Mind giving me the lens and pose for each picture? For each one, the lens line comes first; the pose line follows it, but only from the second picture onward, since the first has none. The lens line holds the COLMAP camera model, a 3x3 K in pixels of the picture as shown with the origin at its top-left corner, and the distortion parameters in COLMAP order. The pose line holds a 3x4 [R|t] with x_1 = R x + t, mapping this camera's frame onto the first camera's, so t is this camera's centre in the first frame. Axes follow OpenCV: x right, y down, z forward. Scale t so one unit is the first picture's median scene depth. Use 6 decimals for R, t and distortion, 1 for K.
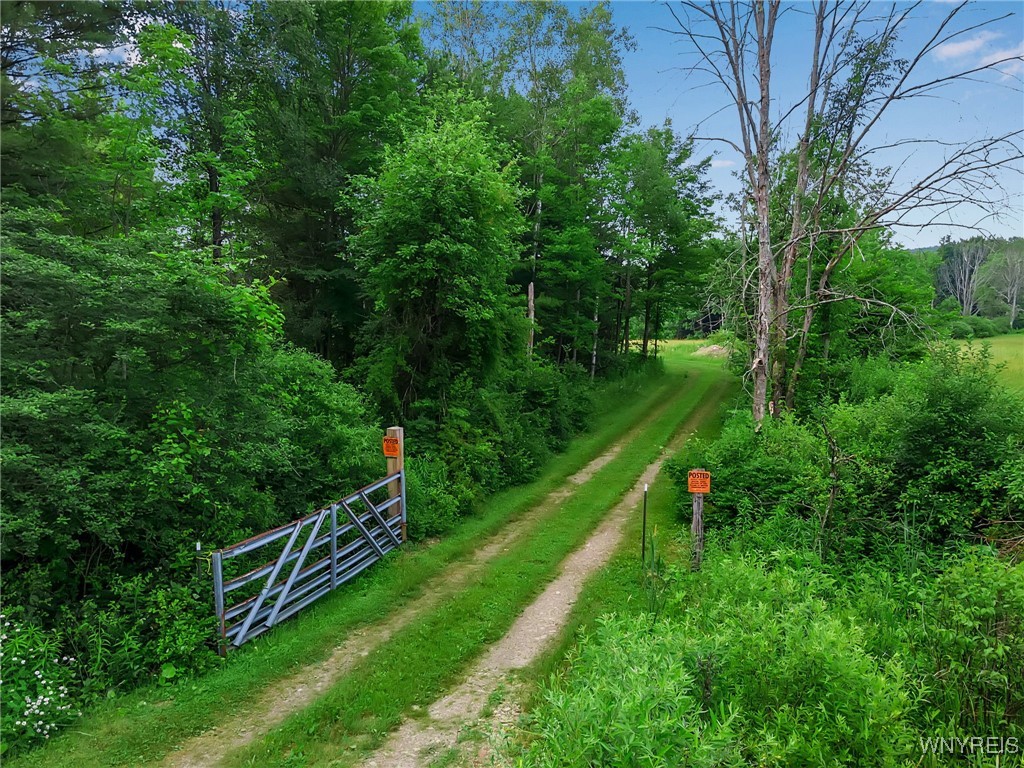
lens RADIAL K [[744.7, 0, 509.2], [0, 744.7, 381.6], [0, 0, 1]] dist [0.048219, 0.000040]
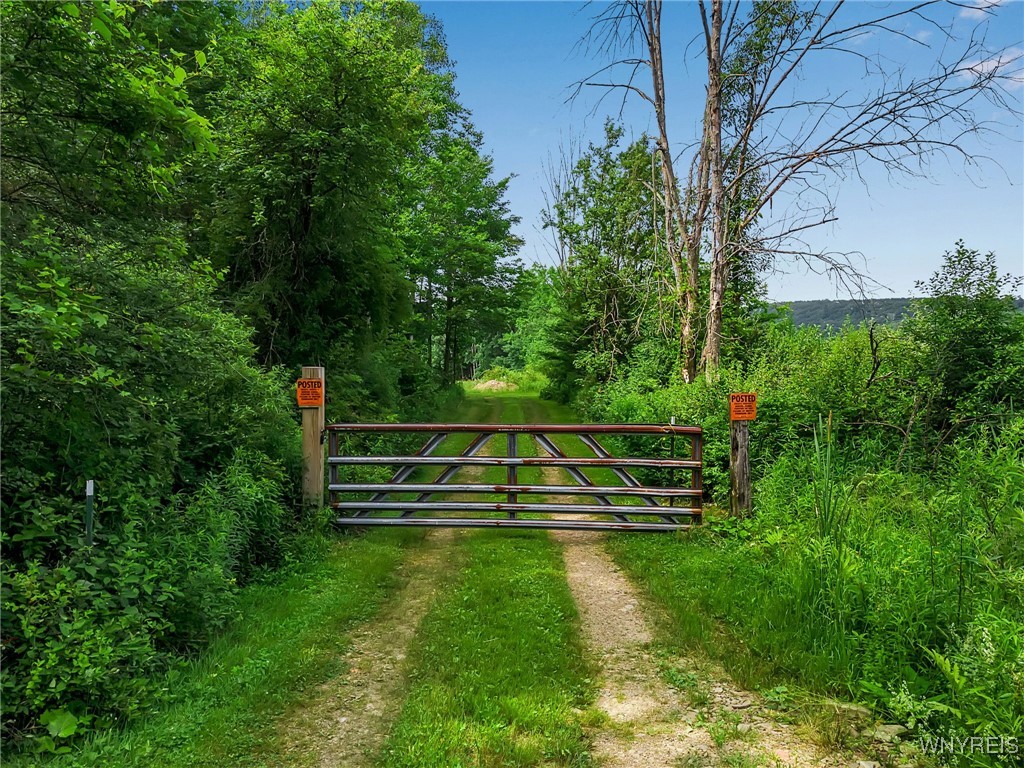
lens RADIAL K [[744.7, 0, 515.1], [0, 744.7, 387.1], [0, 0, 1]] dist [0.048219, 0.000040]
pose [[0.939386, -0.007733, 0.342773, -0.192532], [0.031454, 0.997473, -0.063700, 0.117592], [-0.341415, 0.070620, 0.937256, 0.244158]]
